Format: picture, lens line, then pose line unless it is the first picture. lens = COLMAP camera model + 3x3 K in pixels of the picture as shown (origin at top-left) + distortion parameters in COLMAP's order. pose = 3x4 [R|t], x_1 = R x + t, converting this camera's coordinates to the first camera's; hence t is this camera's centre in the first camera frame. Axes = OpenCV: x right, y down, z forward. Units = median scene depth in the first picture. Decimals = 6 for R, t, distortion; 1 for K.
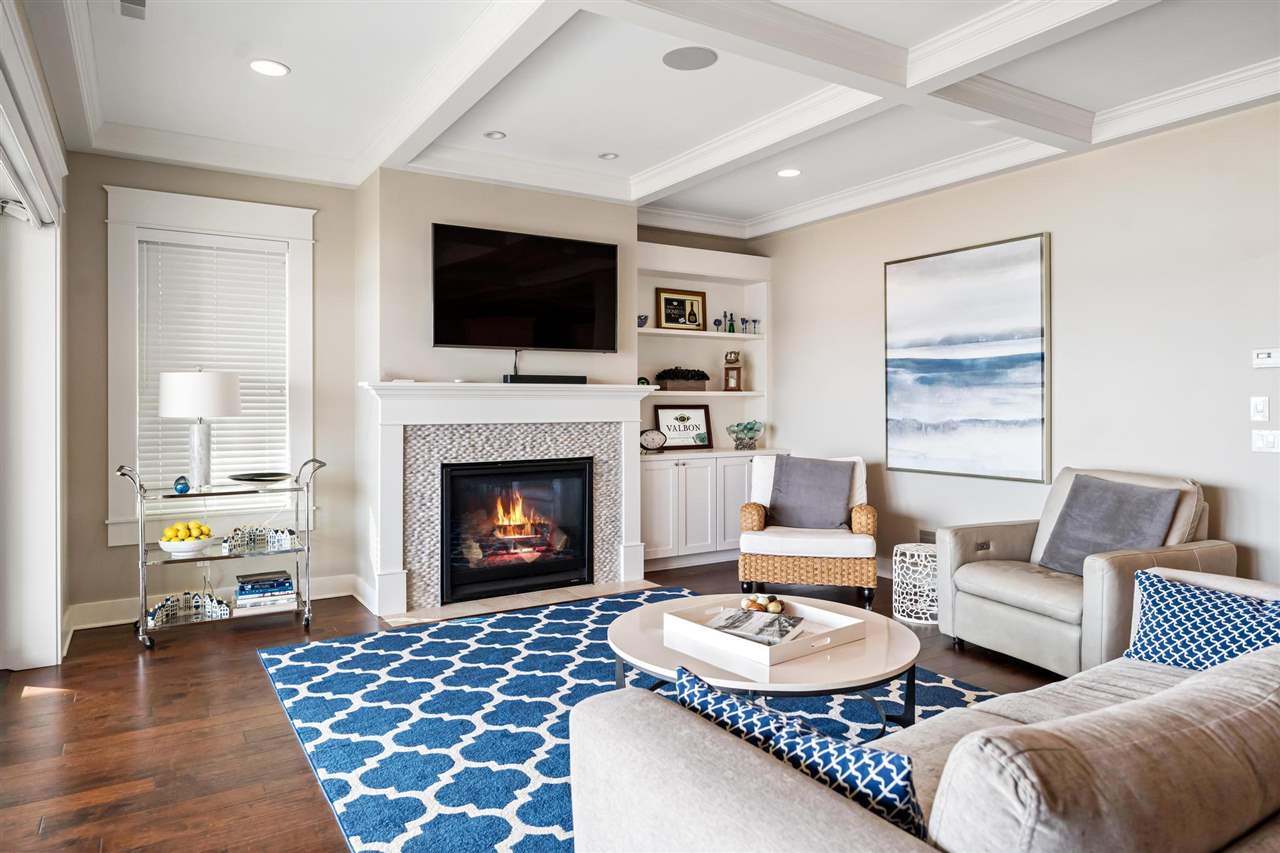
lens RADIAL K [[797.5, 0, 638.1], [0, 797.5, 402.9], [0, 0, 1]] dist [-0.002240, 0.000457]
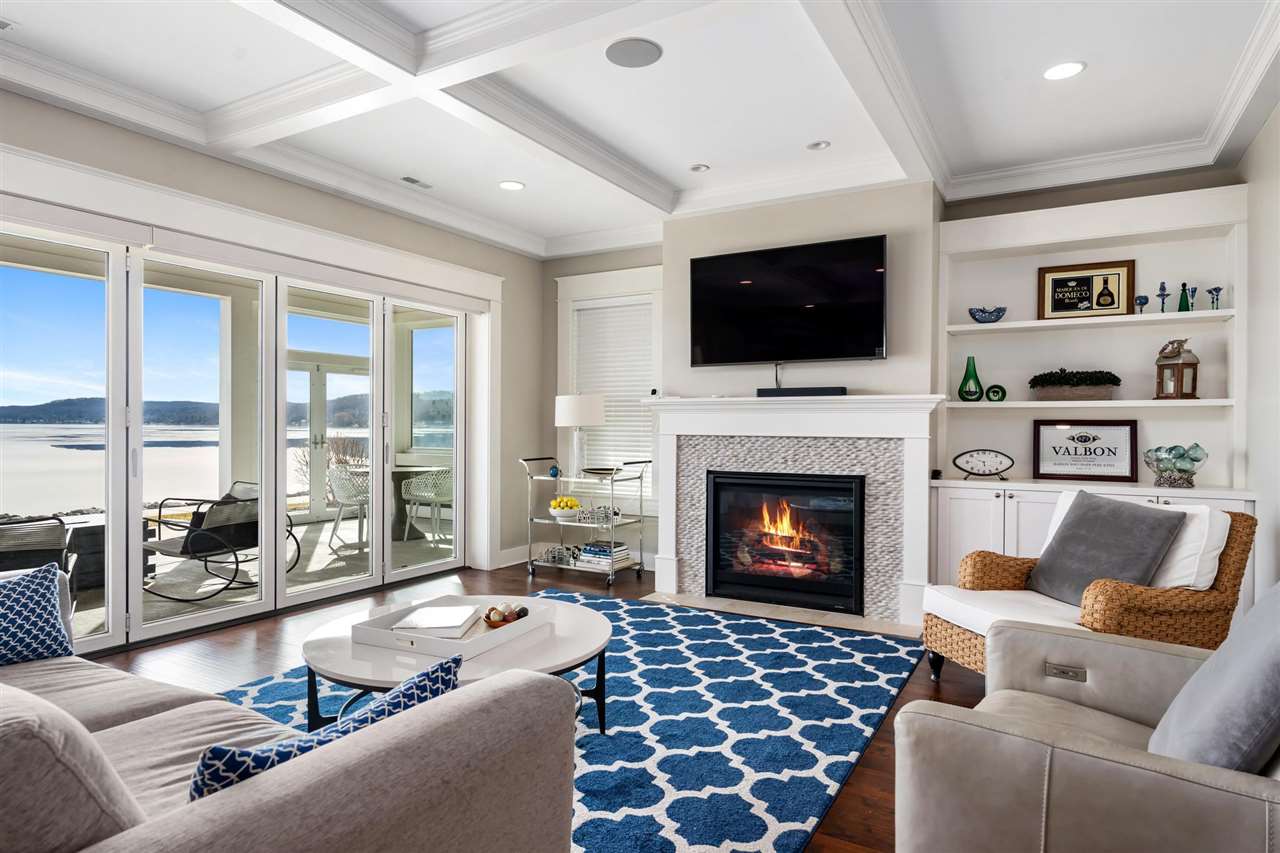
lens RADIAL K [[731.4, 0, 640.0], [0, 731.4, 426.5], [0, 0, 1]] dist [0.002683, 0.000941]
pose [[0.466841, 0.005346, -0.884325, 0.574395], [-0.005587, 0.999980, 0.003095, 0.010849], [0.884324, 0.003495, 0.466861, 0.400817]]
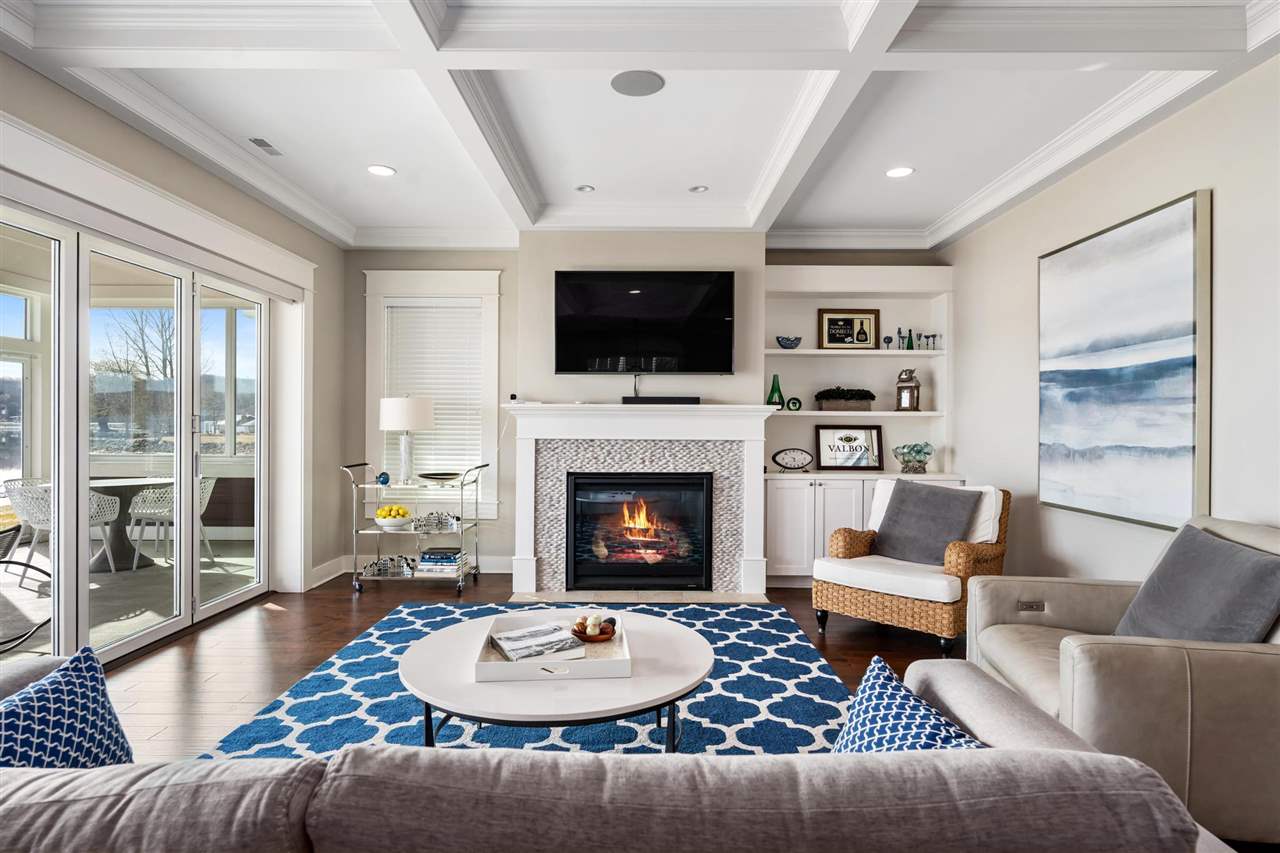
lens RADIAL K [[688.6, 0, 640.0], [0, 688.6, 426.5], [0, 0, 1]] dist [-0.002030, 0.000363]
pose [[0.845278, 0.008840, -0.534254, 0.364878], [-0.006859, 0.999960, 0.005693, 0.001273], [0.534283, -0.001148, 0.845305, 0.173327]]
